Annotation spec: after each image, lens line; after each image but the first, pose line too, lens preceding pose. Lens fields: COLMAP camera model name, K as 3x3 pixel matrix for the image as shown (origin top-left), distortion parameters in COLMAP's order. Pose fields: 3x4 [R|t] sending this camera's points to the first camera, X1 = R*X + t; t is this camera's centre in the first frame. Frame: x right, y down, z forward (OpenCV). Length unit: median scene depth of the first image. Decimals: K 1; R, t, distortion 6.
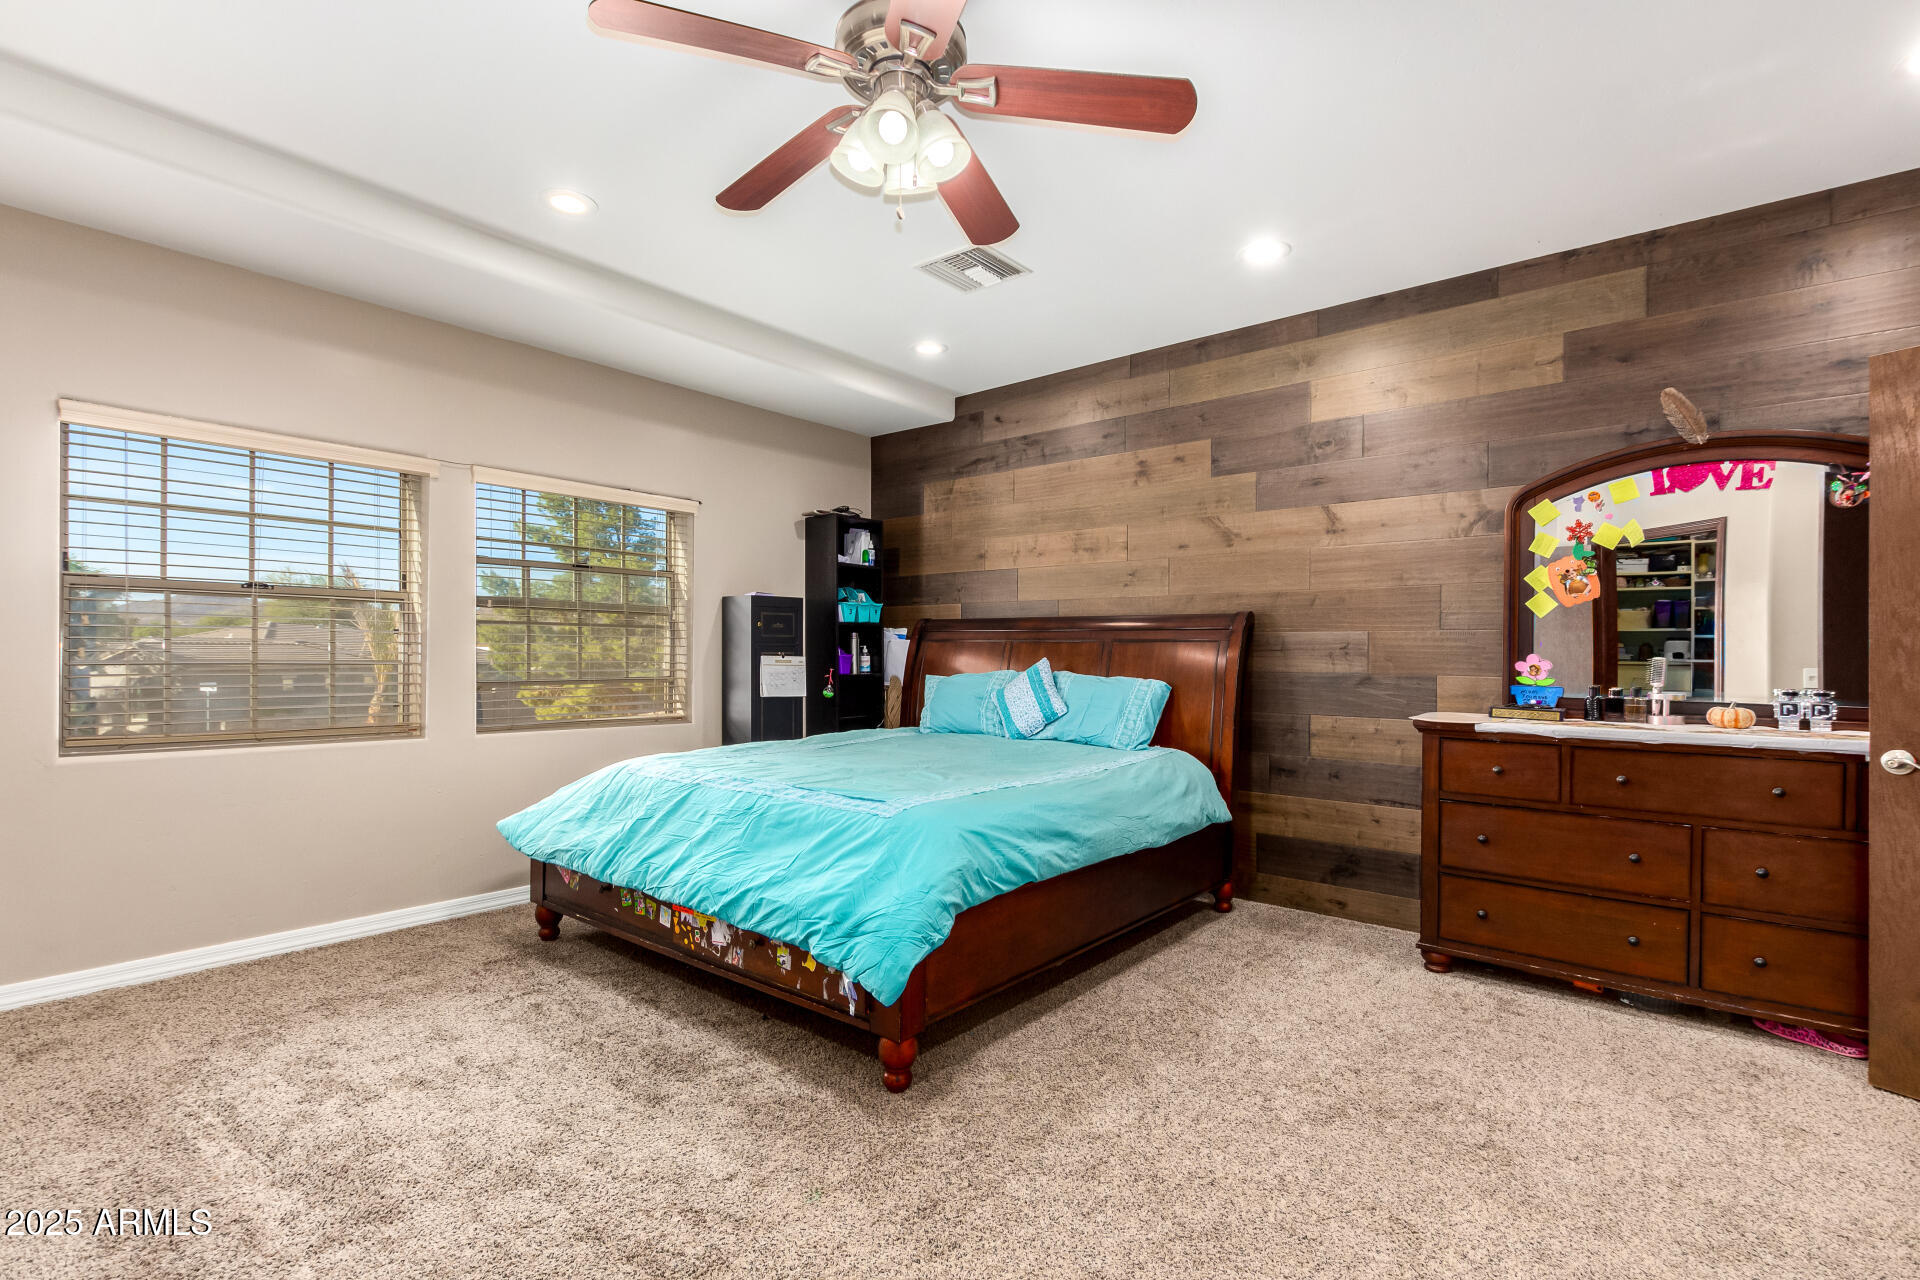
lens RADIAL K [[895.2, 0, 960.3], [0, 895.2, 642.3], [0, 0, 1]] dist [-0.008721, -0.000103]
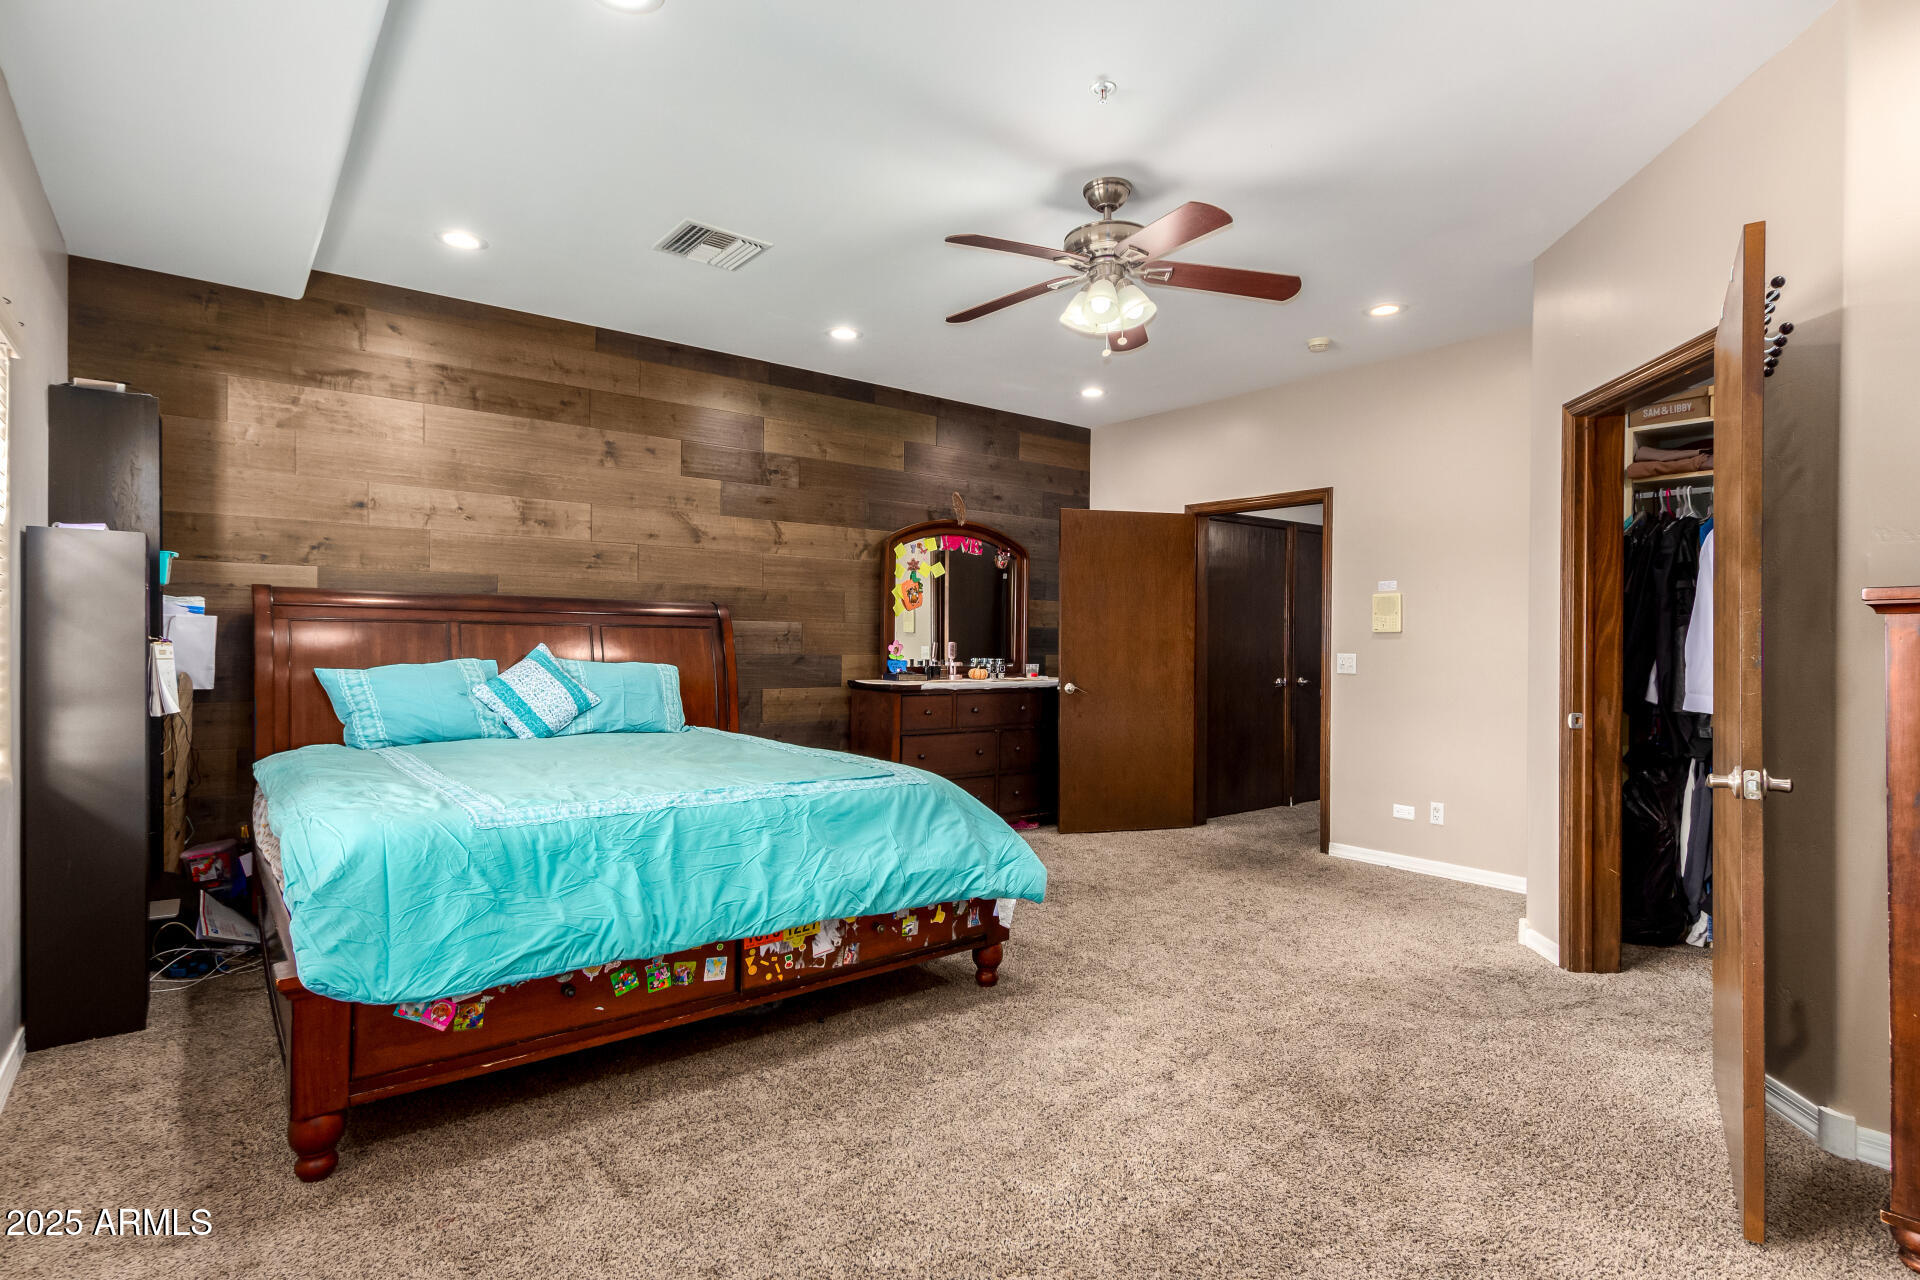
lens RADIAL K [[951.8, 0, 959.1], [0, 951.8, 646.1], [0, 0, 1]] dist [0.005119, 0.000371]
pose [[0.206921, -0.007436, 0.978329, -0.875985], [-0.019802, 0.999734, 0.011787, 0.001509], [-0.978157, -0.021812, 0.206719, 0.480109]]
